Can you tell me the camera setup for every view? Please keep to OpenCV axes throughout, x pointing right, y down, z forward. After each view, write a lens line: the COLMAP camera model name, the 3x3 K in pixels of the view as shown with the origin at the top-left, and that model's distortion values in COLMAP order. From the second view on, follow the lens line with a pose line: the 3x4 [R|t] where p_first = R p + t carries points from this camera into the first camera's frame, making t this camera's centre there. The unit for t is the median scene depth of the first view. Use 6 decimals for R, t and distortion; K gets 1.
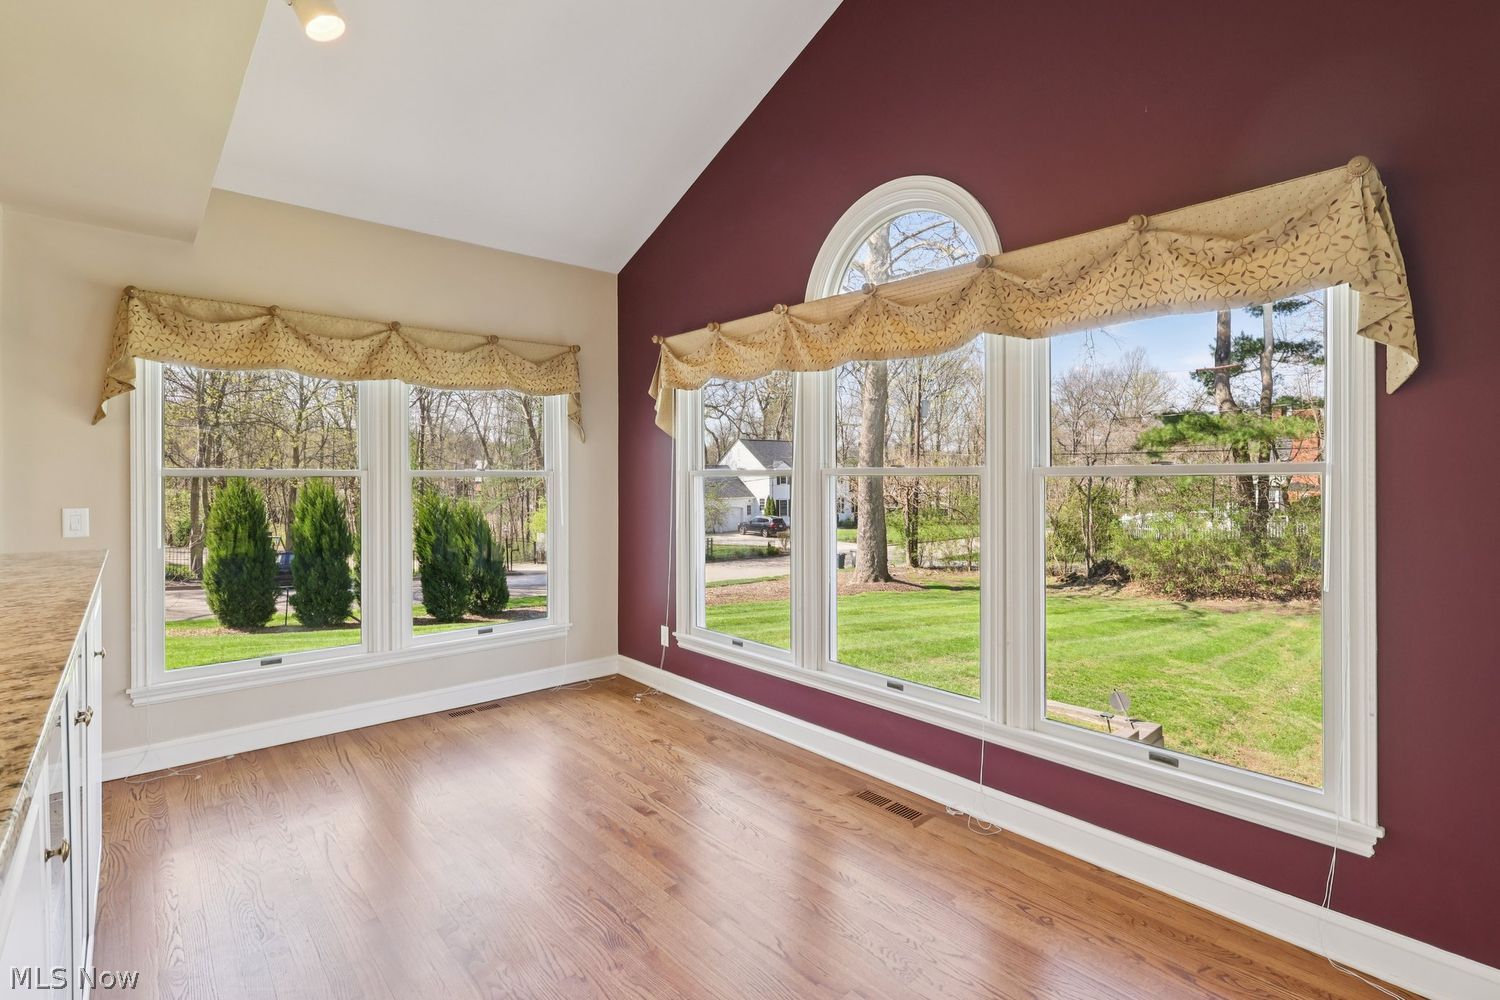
lens RADIAL K [[702.8, 0, 789.6], [0, 702.8, 488.3], [0, 0, 1]] dist [-0.008497, 0.002457]
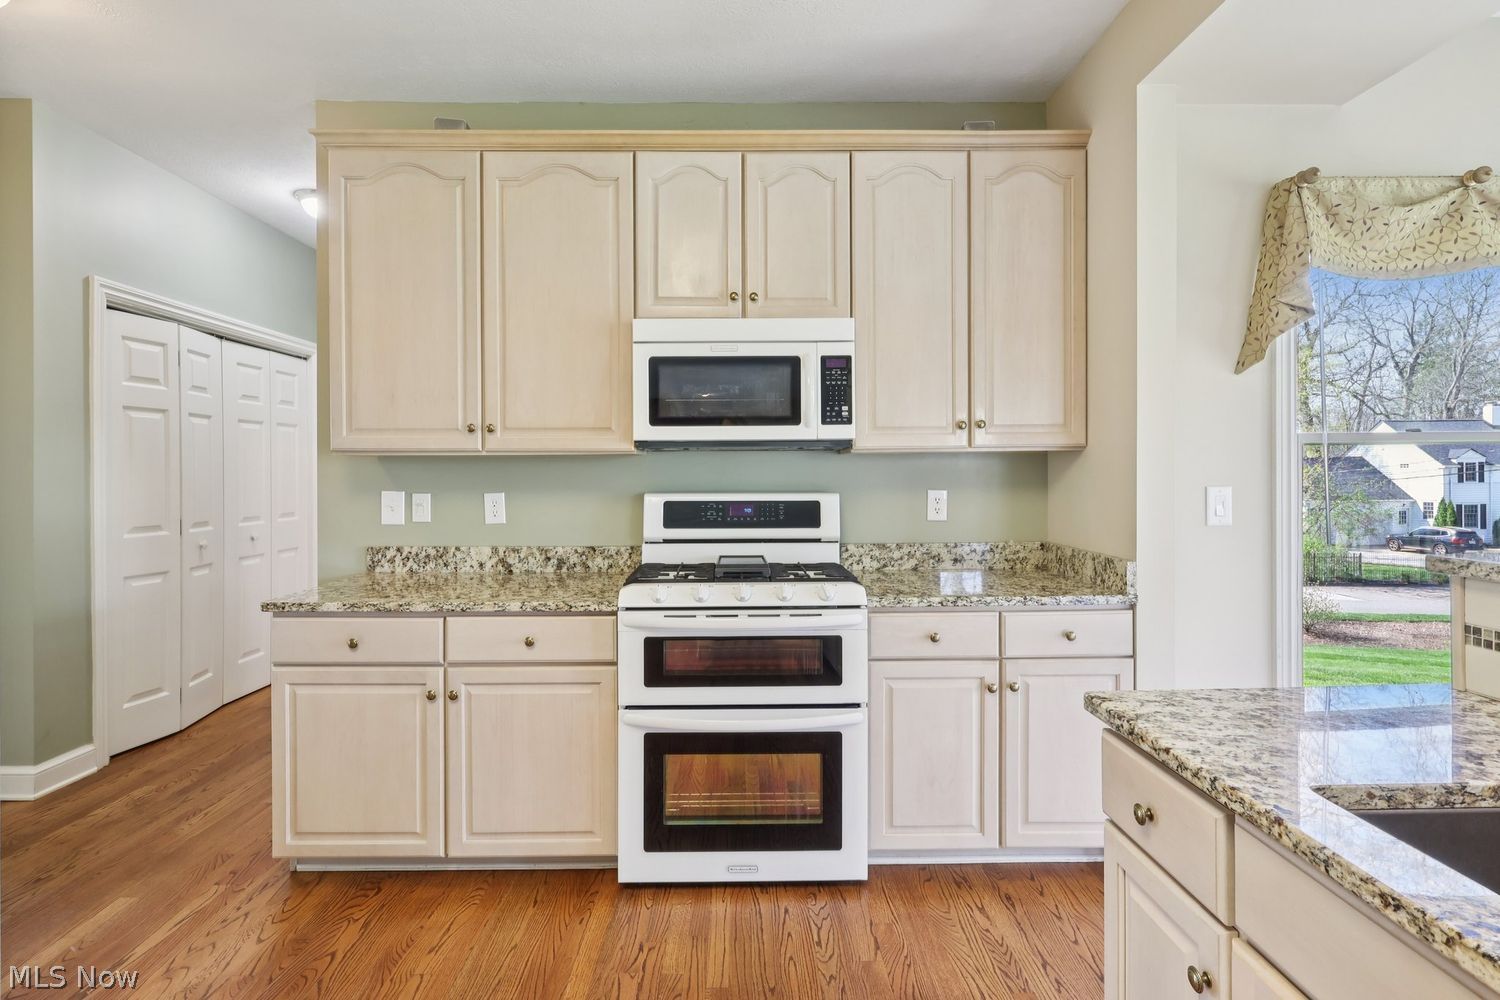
lens RADIAL K [[702.8, 0, 748.0], [0, 702.8, 478.0], [0, 0, 1]] dist [-0.008497, 0.002457]
pose [[0.734969, -0.004149, -0.678088, -0.652576], [-0.005288, 0.999916, -0.011850, 0.022662], [0.678080, 0.012295, 0.734885, 0.080515]]
